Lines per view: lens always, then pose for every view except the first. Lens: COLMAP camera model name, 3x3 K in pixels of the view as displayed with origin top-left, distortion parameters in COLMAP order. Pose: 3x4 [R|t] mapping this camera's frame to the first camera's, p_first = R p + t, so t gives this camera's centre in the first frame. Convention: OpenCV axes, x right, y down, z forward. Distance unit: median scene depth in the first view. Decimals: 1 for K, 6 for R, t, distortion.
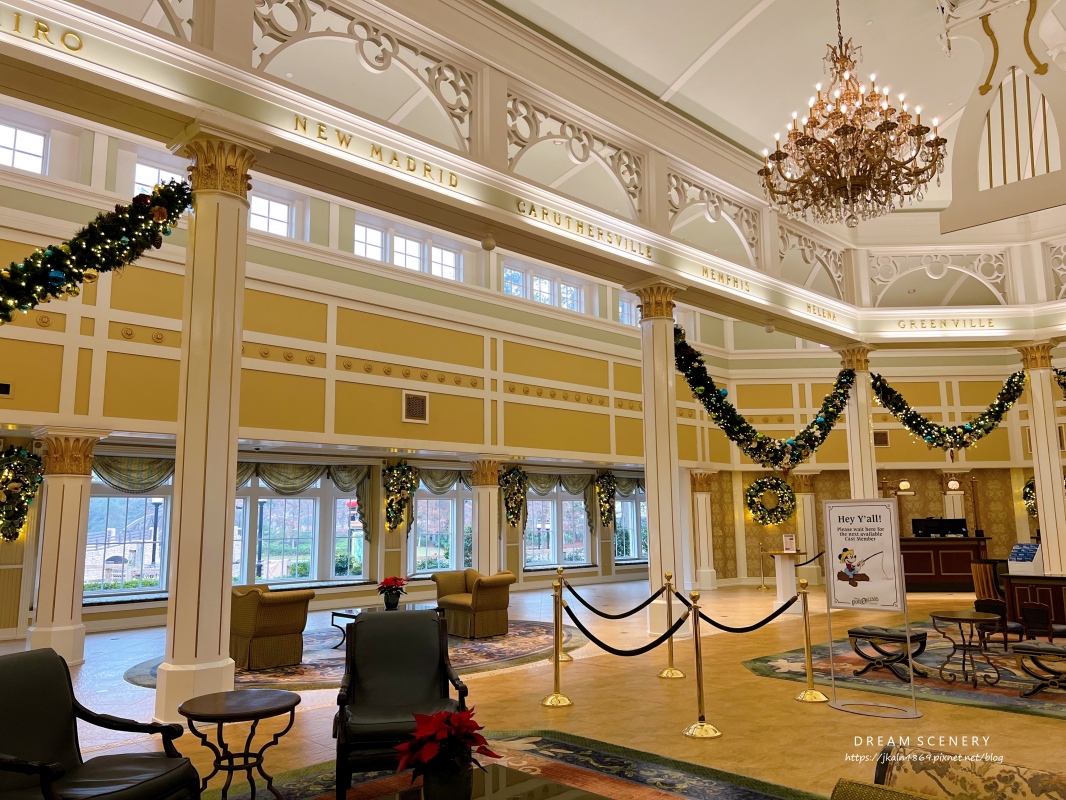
lens RADIAL K [[794.6, 0, 539.6], [0, 794.6, 389.7], [0, 0, 1]] dist [0.113611, -0.162828]
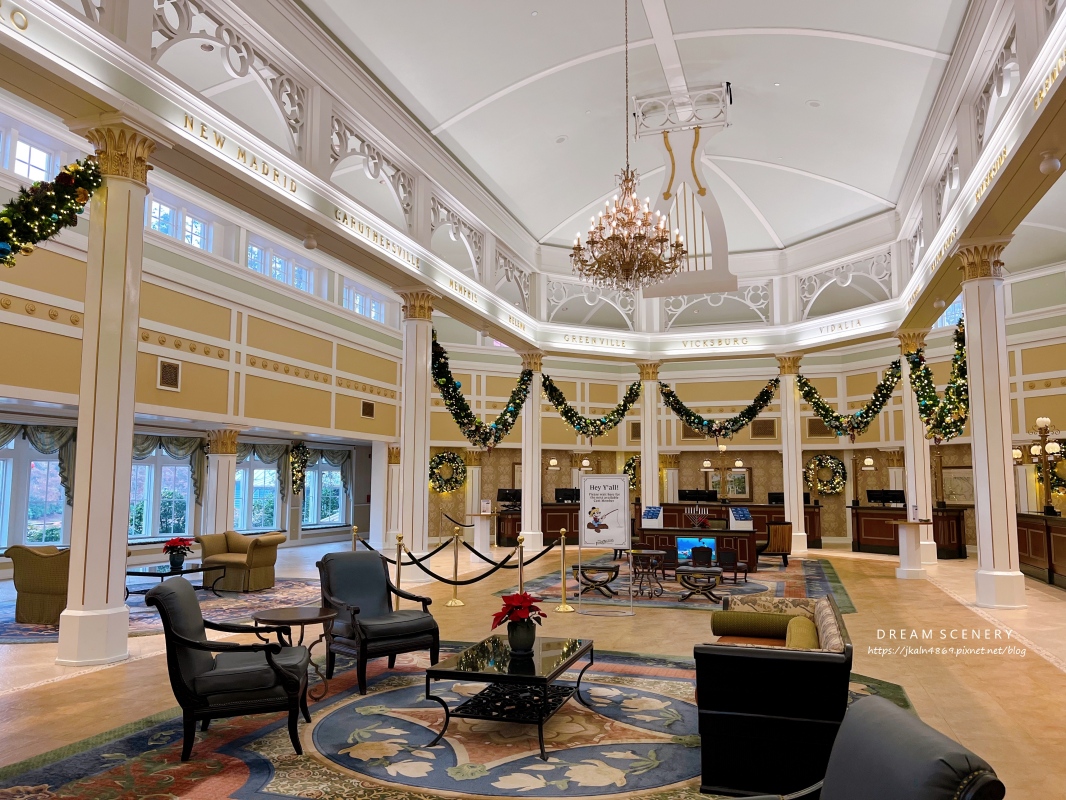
lens RADIAL K [[794.6, 0, 539.6], [0, 794.6, 389.7], [0, 0, 1]] dist [0.113611, -0.162828]
pose [[0.879637, 0.072857, 0.470032, -0.207467], [-0.090270, 0.995811, 0.014580, -0.015483], [-0.467001, -0.055255, 0.882529, -0.117827]]
